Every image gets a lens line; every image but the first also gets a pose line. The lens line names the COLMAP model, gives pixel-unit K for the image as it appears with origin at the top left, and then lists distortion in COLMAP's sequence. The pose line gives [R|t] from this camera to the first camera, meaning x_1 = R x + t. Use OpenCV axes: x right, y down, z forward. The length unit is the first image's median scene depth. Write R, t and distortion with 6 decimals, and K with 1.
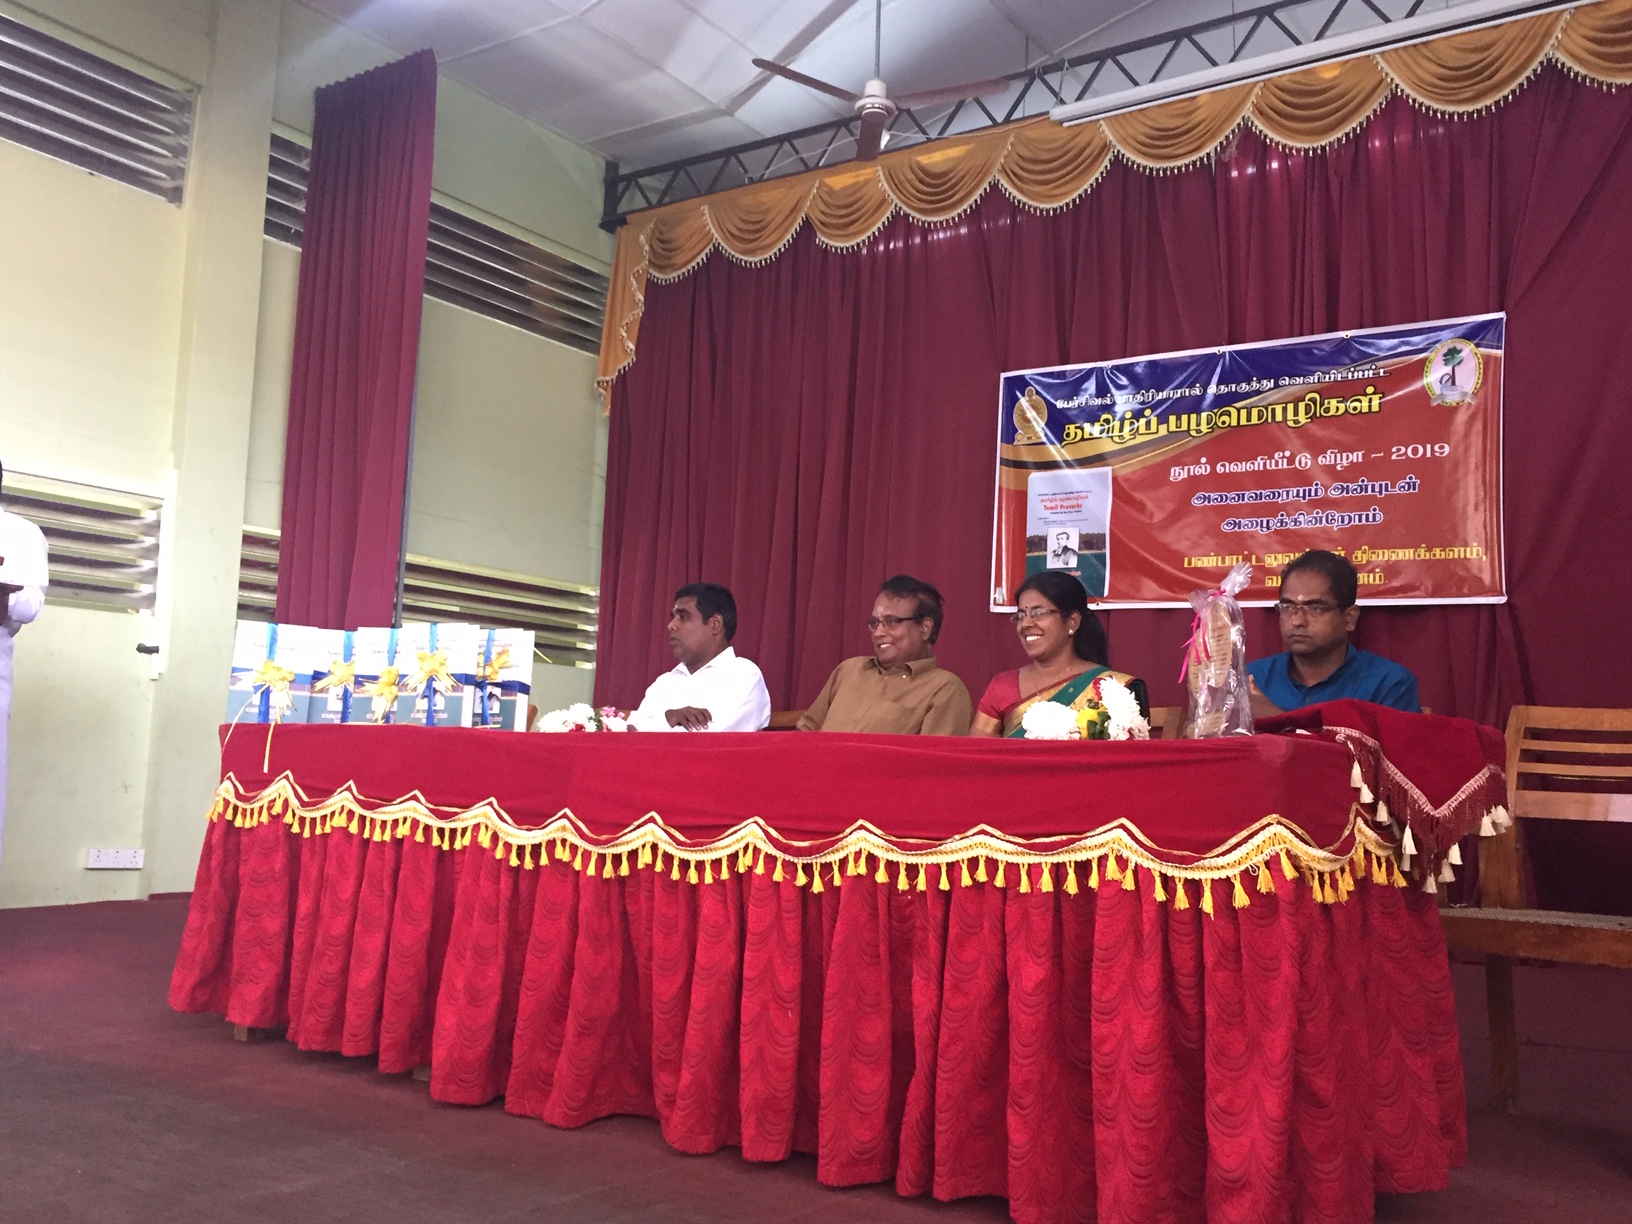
lens RADIAL K [[1504.2, 0, 827.5], [0, 1504.2, 629.7], [0, 0, 1]] dist [0.078046, -0.127665]
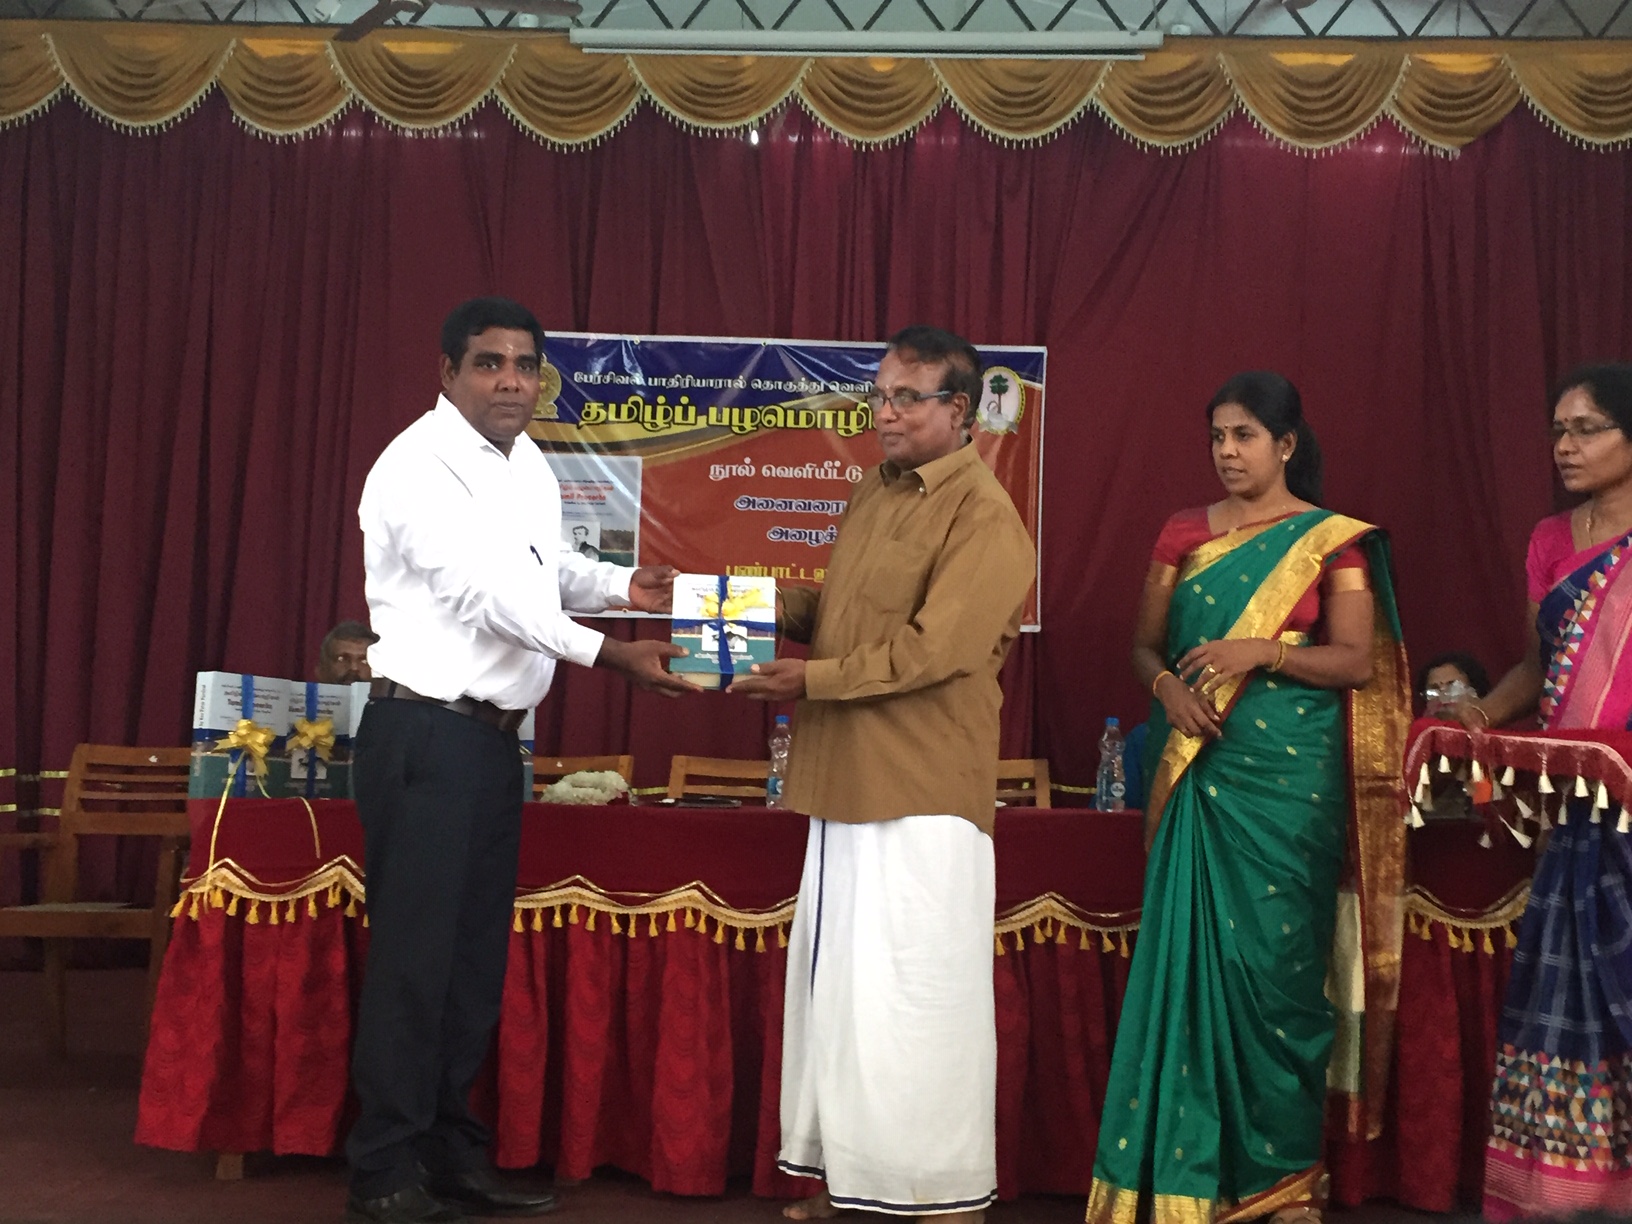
lens RADIAL K [[1998.8, 0, 853.5], [0, 1998.8, 636.9], [0, 0, 1]] dist [0.049977, -0.020107]
pose [[0.827231, 0.023718, 0.561361, -0.380103], [-0.042423, 0.998893, 0.020311, -0.032812], [-0.560258, -0.040617, 0.827322, -0.045909]]
